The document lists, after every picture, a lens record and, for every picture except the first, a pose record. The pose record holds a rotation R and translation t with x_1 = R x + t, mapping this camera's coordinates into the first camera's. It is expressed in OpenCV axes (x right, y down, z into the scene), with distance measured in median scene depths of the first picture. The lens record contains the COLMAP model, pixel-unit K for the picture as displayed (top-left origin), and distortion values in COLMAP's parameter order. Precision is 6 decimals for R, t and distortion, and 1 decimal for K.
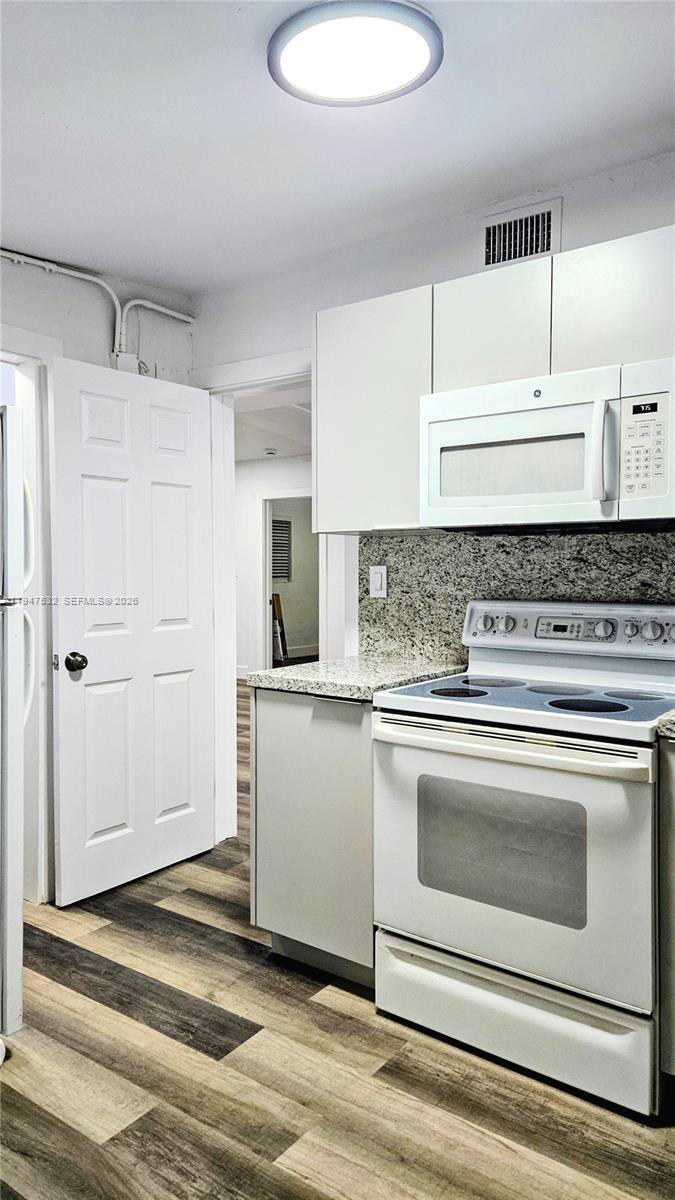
lens RADIAL K [[816.2, 0, 339.7], [0, 816.2, 594.2], [0, 0, 1]] dist [0.063185, -0.040334]
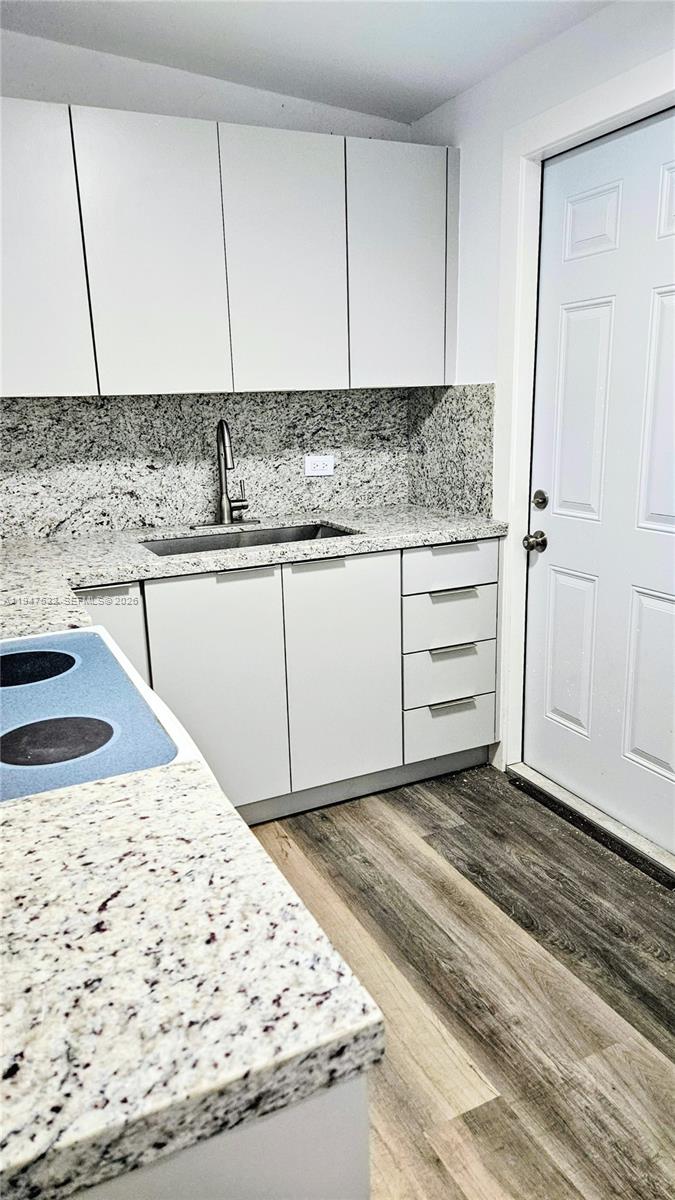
lens RADIAL K [[816.2, 0, 336.8], [0, 816.2, 598.1], [0, 0, 1]] dist [0.063185, -0.040334]
pose [[-0.884056, -0.086117, 0.459379, -0.270437], [0.051613, 0.958879, 0.279082, -0.106883], [-0.464523, 0.270434, -0.843258, 1.558583]]
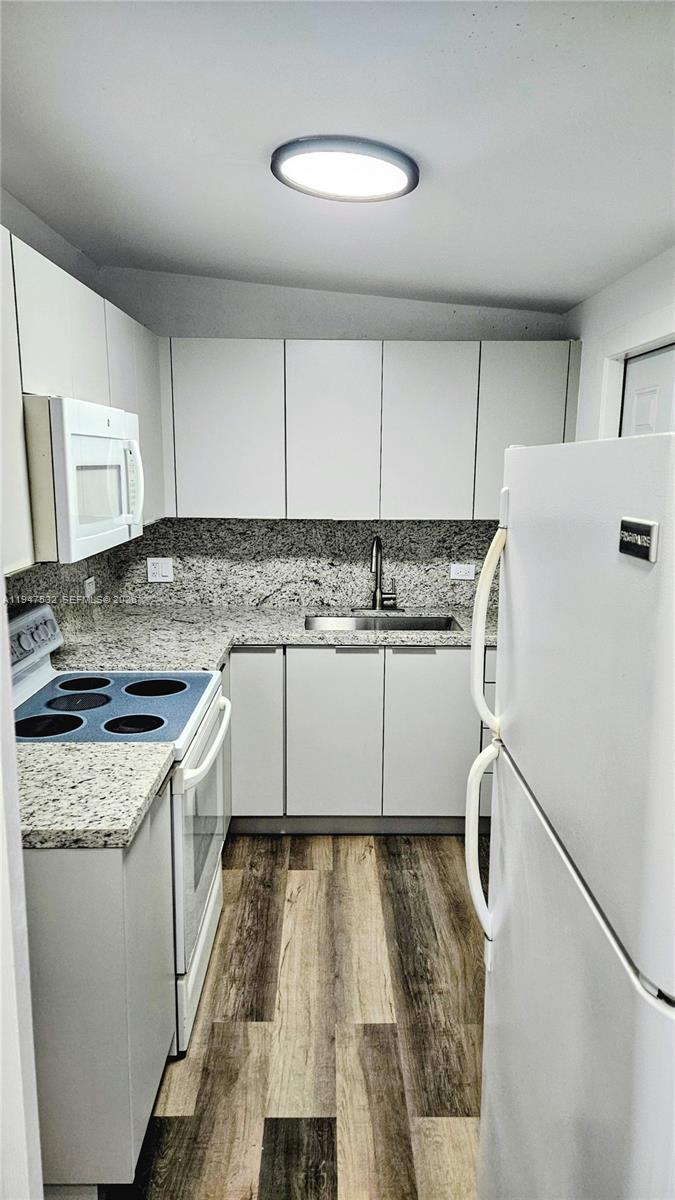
lens RADIAL K [[816.2, 0, 341.7], [0, 816.2, 604.8], [0, 0, 1]] dist [0.063185, -0.040334]
pose [[-0.611592, -0.145547, 0.777671, -0.902432], [0.026151, 0.978677, 0.203734, -0.255247], [-0.790741, 0.144939, -0.594744, 1.623628]]
